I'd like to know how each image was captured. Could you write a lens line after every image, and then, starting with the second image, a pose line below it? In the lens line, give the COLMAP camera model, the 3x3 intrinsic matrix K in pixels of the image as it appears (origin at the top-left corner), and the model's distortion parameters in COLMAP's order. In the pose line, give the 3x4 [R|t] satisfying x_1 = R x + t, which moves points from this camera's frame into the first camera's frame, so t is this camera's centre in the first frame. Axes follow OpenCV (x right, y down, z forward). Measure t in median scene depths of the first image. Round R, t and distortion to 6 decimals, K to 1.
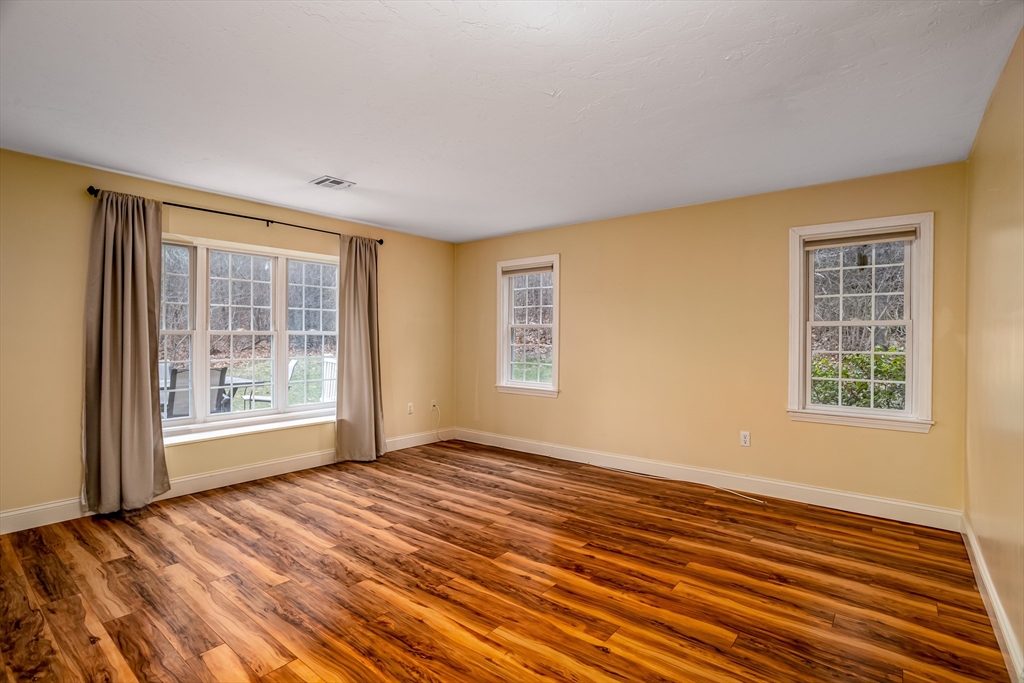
lens RADIAL K [[490.6, 0, 481.0], [0, 490.6, 340.2], [0, 0, 1]] dist [-0.035779, 0.015055]
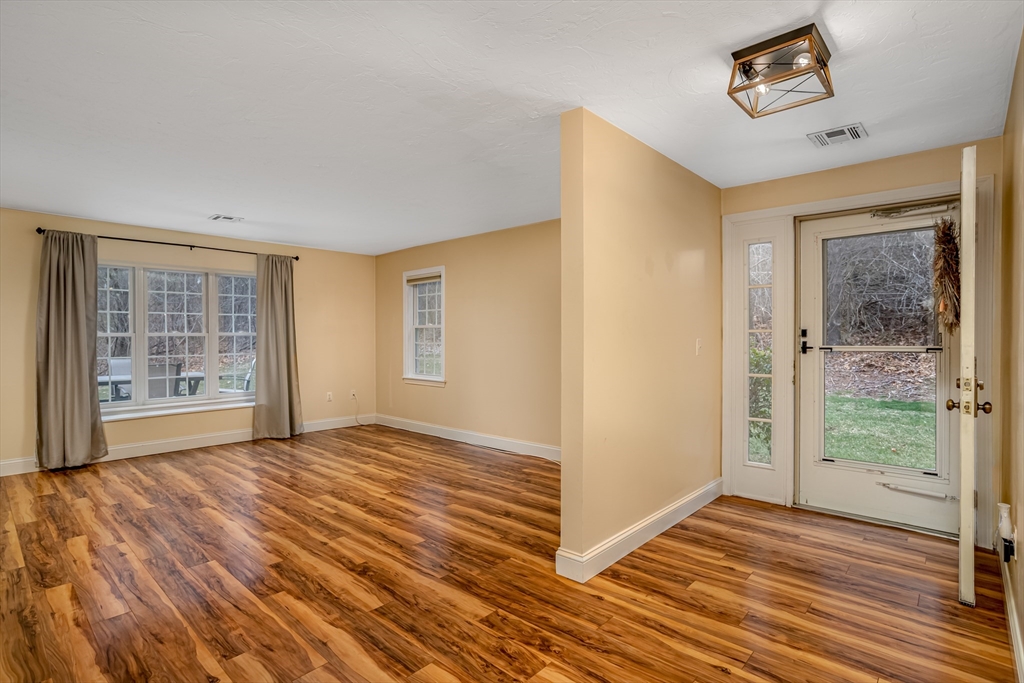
lens RADIAL K [[490.6, 0, 483.3], [0, 490.6, 340.9], [0, 0, 1]] dist [-0.035779, 0.015055]
pose [[0.998704, -0.006874, -0.050436, 0.472730], [0.006841, 0.999976, -0.000824, 0.010315], [0.050441, 0.000478, 0.998727, -0.271904]]
